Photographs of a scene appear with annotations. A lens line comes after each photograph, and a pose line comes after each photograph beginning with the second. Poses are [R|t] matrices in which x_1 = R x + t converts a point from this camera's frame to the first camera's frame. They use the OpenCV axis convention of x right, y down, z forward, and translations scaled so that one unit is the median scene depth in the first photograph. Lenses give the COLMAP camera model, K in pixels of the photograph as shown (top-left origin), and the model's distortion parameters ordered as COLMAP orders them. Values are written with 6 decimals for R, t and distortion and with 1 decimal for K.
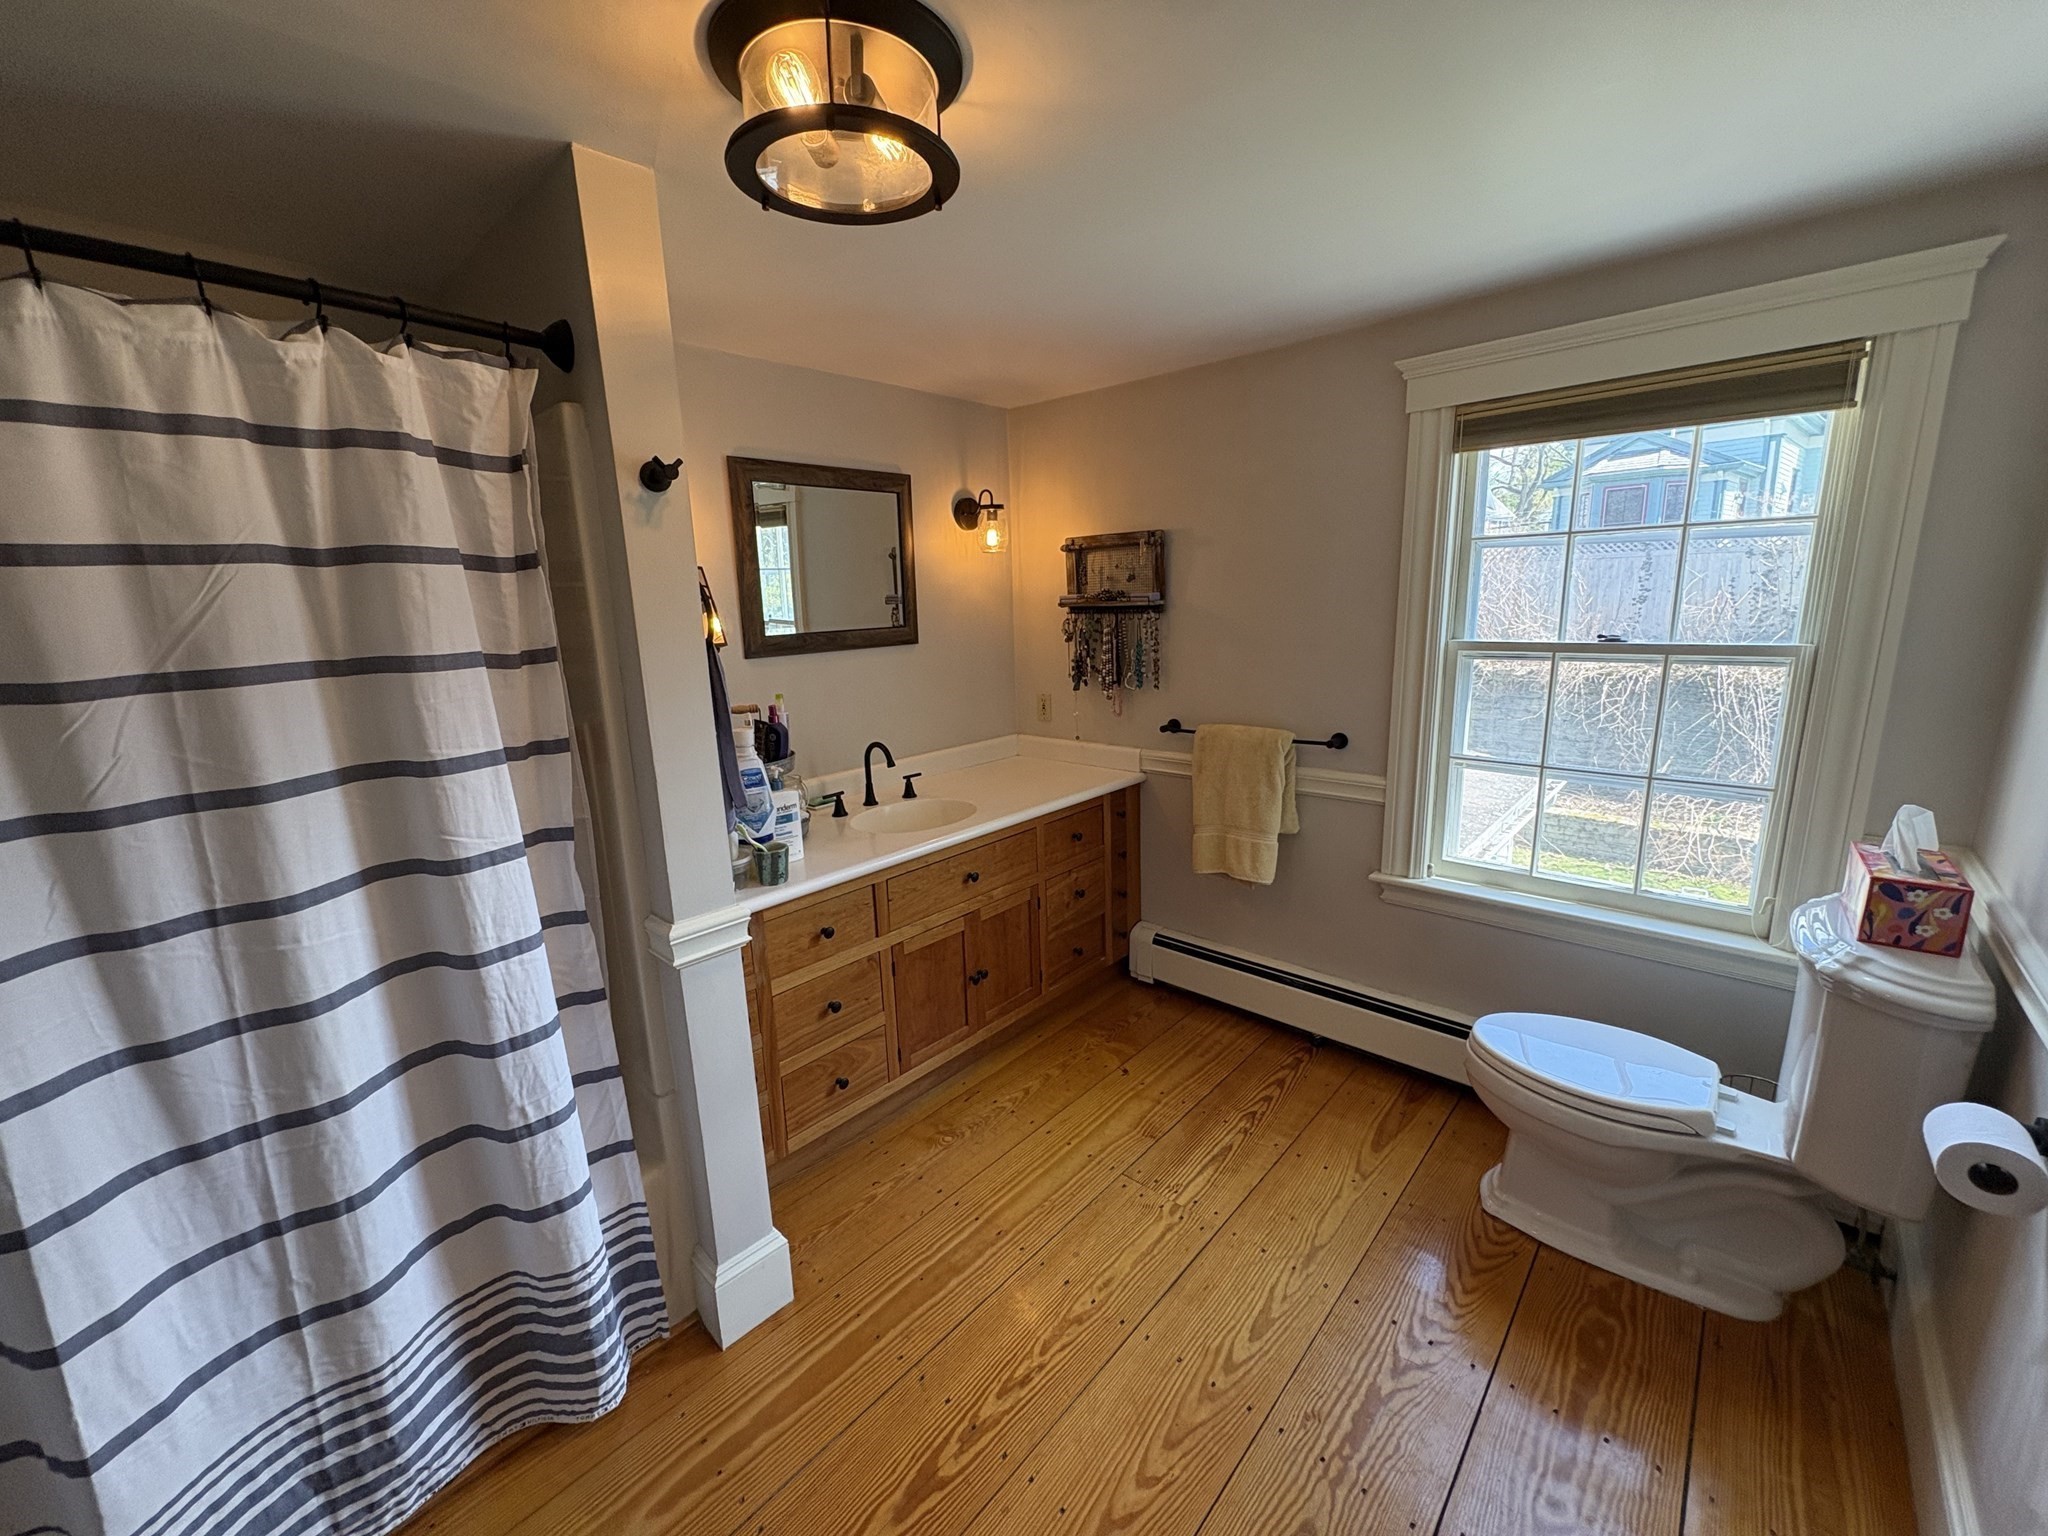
lens RADIAL K [[816.0, 0, 1024.4], [0, 816.0, 763.1], [0, 0, 1]] dist [-0.000308, -0.000003]
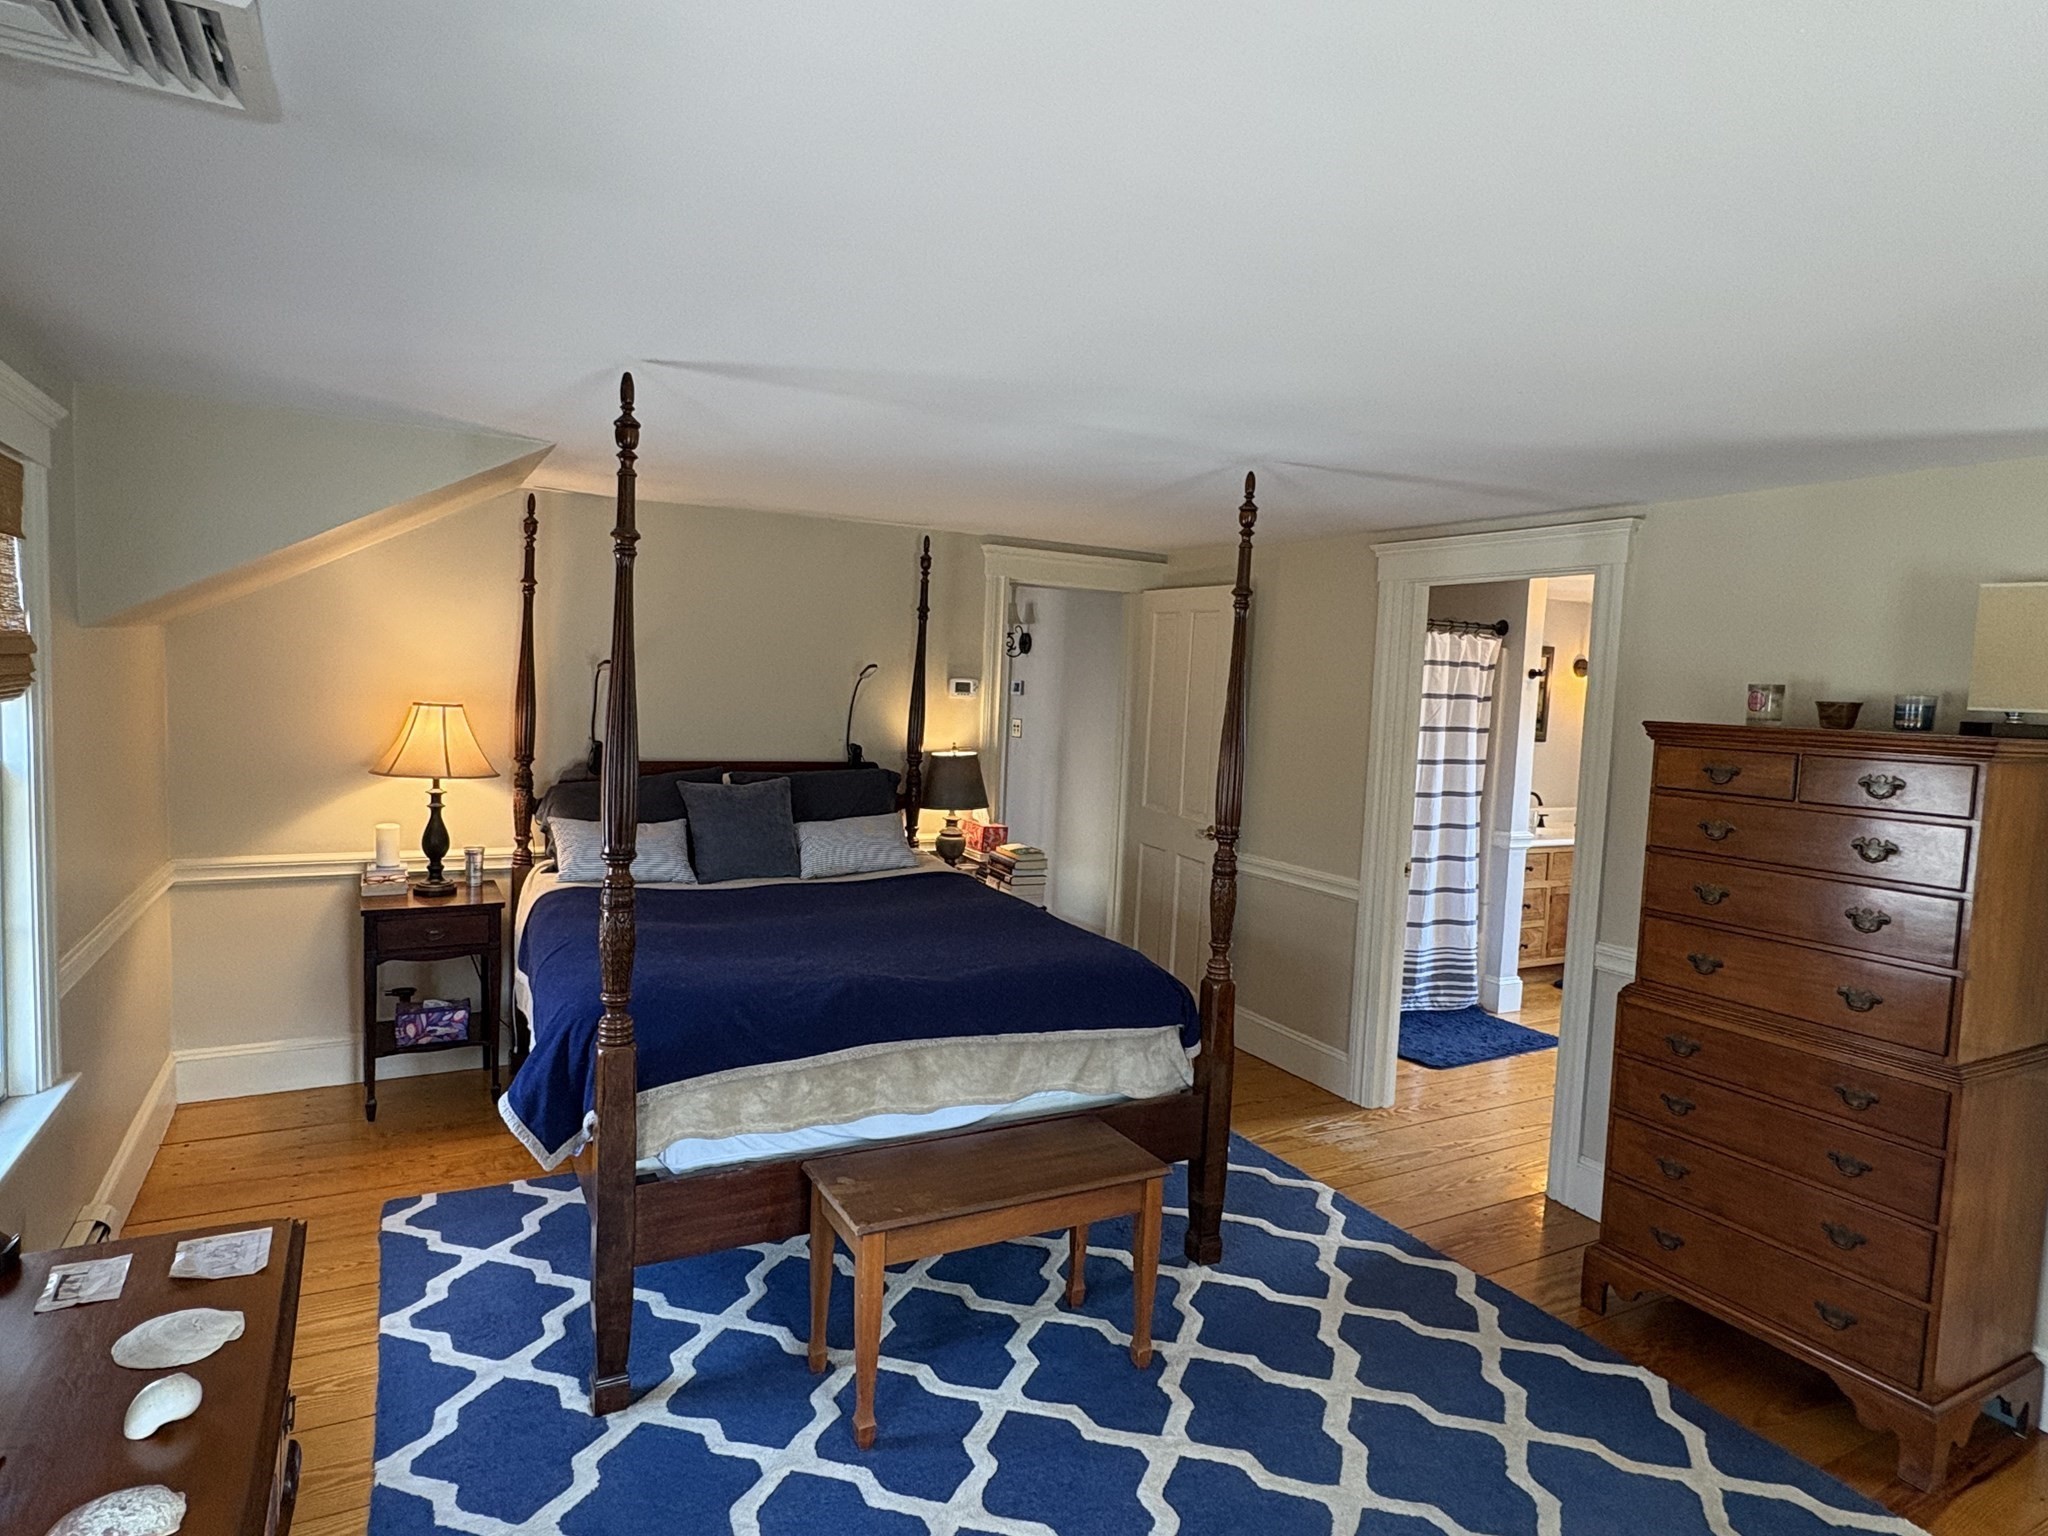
lens RADIAL K [[1153.3, 0, 1021.6], [0, 1153.3, 770.8], [0, 0, 1]] dist [0.000107, -0.000009]
pose [[0.943195, 0.098304, -0.317363, -0.930716], [-0.137581, 0.985040, -0.103767, 0.744665], [0.302415, 0.141536, 0.942610, -3.762377]]
